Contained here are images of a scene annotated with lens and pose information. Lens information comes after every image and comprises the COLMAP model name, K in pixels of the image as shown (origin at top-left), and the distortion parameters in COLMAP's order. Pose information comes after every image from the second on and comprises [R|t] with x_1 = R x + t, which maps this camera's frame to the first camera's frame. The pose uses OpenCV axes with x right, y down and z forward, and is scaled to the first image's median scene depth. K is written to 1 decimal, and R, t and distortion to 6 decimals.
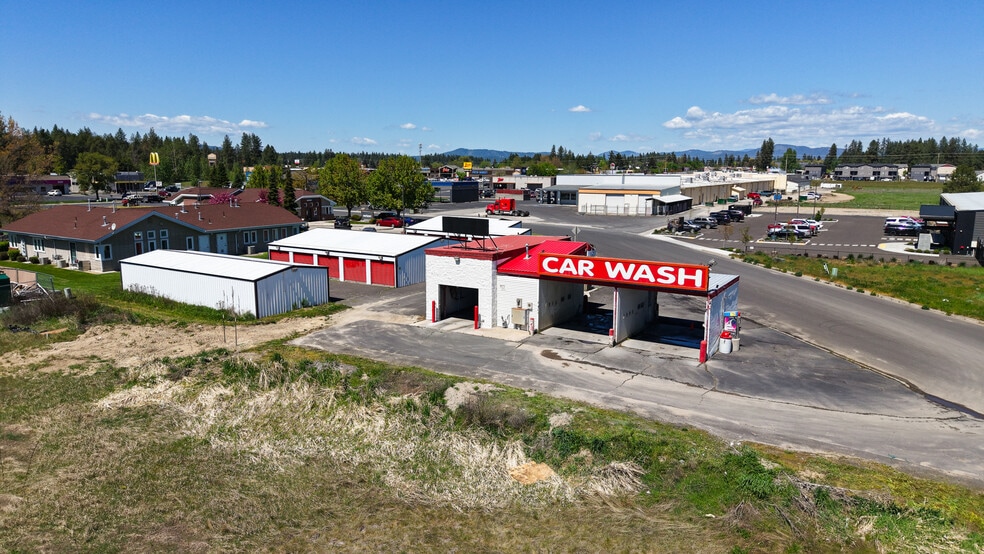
lens RADIAL K [[655.2, 0, 498.5], [0, 655.2, 279.8], [0, 0, 1]] dist [0.037336, -0.040022]
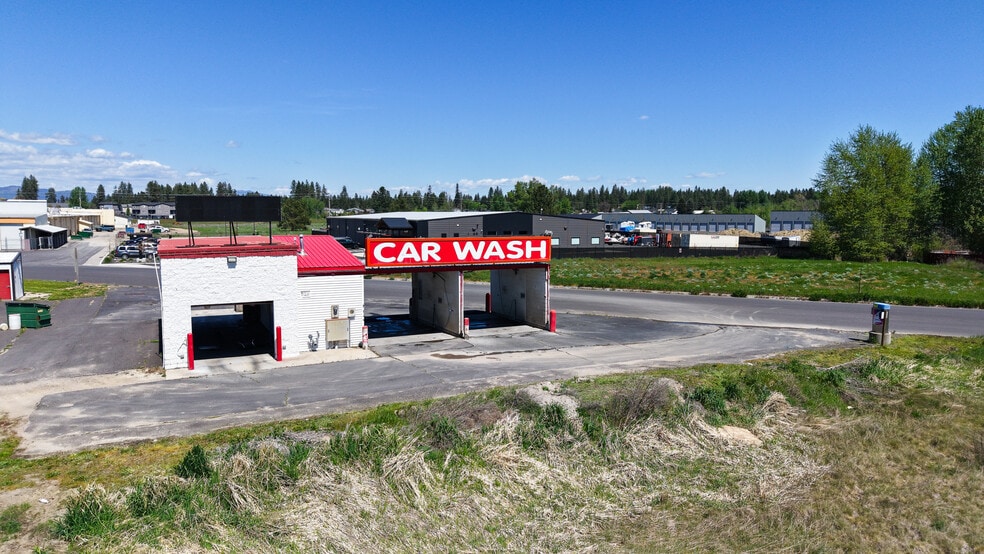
lens RADIAL K [[655.2, 0, 499.8], [0, 655.2, 264.3], [0, 0, 1]] dist [0.037336, -0.040022]
pose [[0.516434, -0.068239, 0.853604, -0.485992], [0.144280, 0.989503, -0.008186, 0.015759], [-0.844085, 0.127385, 0.520859, 0.445116]]
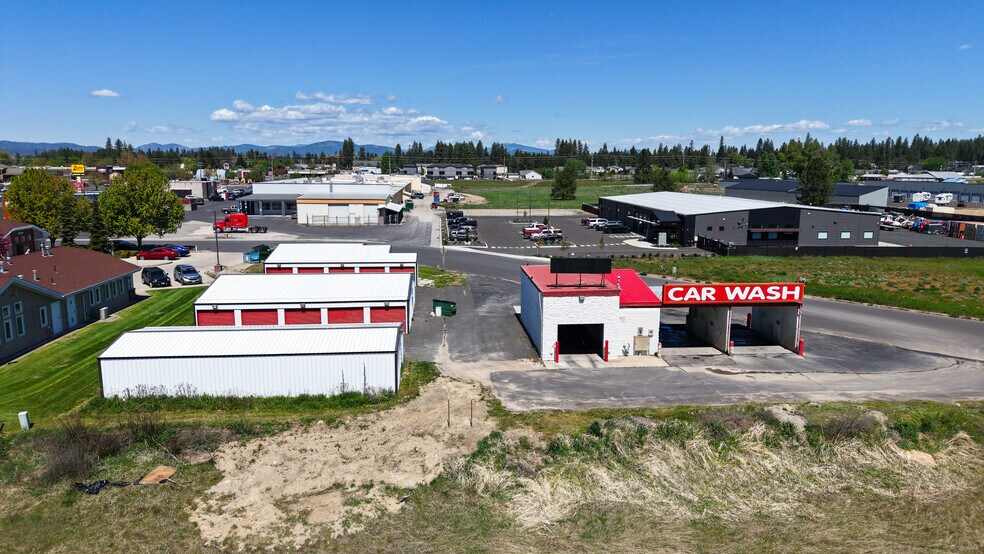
lens RADIAL K [[655.2, 0, 499.2], [0, 655.2, 279.9], [0, 0, 1]] dist [0.037336, -0.040022]
pose [[0.798938, -0.105213, 0.592139, -0.792831], [0.100438, 0.994093, 0.041118, -0.118308], [-0.592967, 0.026623, 0.804786, 0.238107]]
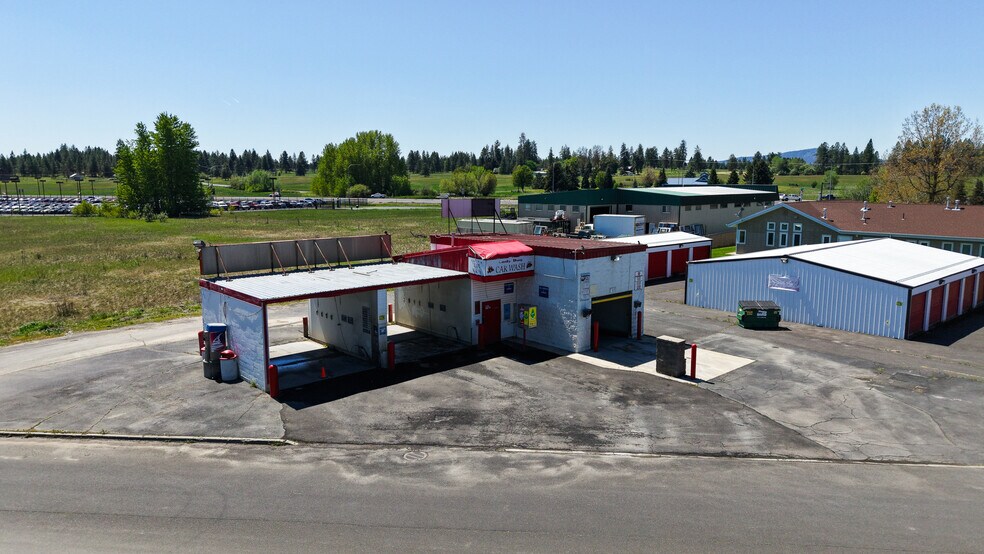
lens RADIAL K [[655.2, 0, 493.2], [0, 655.2, 277.9], [0, 0, 1]] dist [0.037336, -0.040022]
pose [[-0.299897, 0.138148, -0.943916, 0.852089], [-0.159626, 0.968242, 0.192424, -0.175787], [0.940522, 0.208380, -0.268321, 1.326257]]
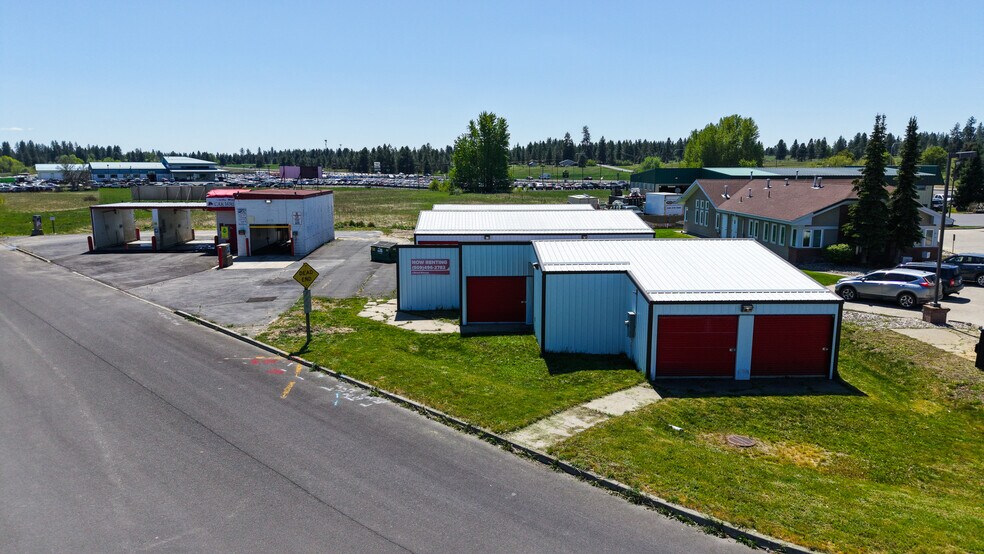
lens RADIAL K [[655.2, 0, 492.7], [0, 655.2, 276.4], [0, 0, 1]] dist [0.037336, -0.040022]
pose [[-0.838151, 0.084689, -0.538823, 0.400740], [-0.095308, 0.949934, 0.297559, -0.345864], [0.537047, 0.300754, -0.788117, 2.490035]]
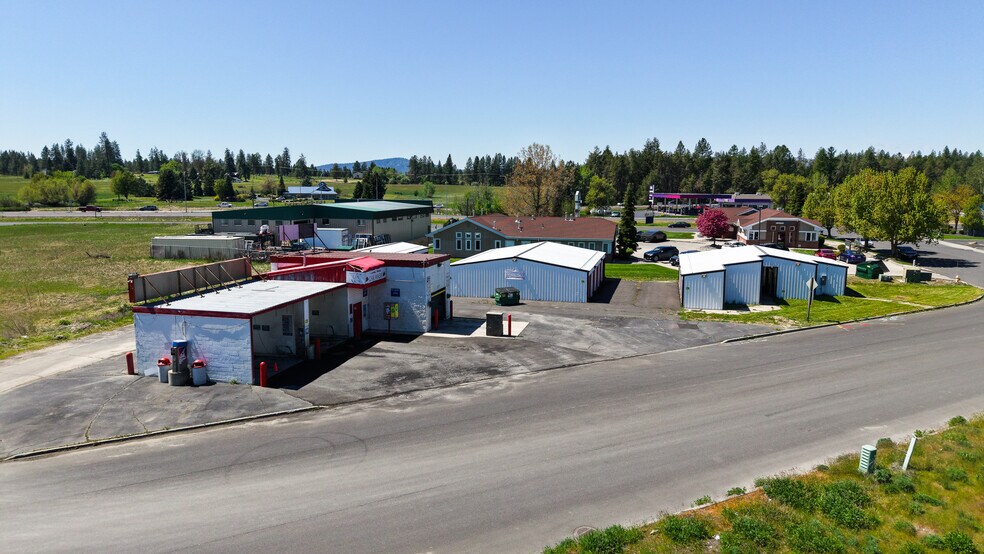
lens RADIAL K [[655.2, 0, 493.8], [0, 655.2, 280.0], [0, 0, 1]] dist [0.037336, -0.040022]
pose [[0.286060, 0.134401, -0.948739, 1.169434], [-0.163565, 0.982432, 0.089857, -0.163625], [0.944148, 0.129476, 0.303017, 1.001457]]
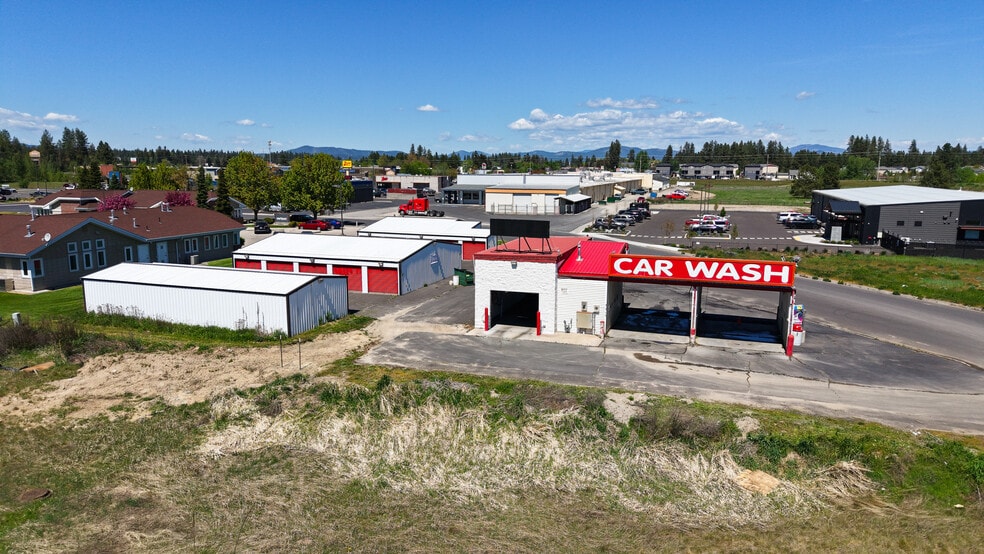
lens RADIAL K [[655.2, 0, 498.3], [0, 655.2, 279.6], [0, 0, 1]] dist [0.037336, -0.040022]
pose [[0.974998, -0.037287, 0.219061, -0.298552], [0.037084, 0.999299, 0.005039, -0.013336], [-0.219095, 0.003210, 0.975698, 0.076038]]
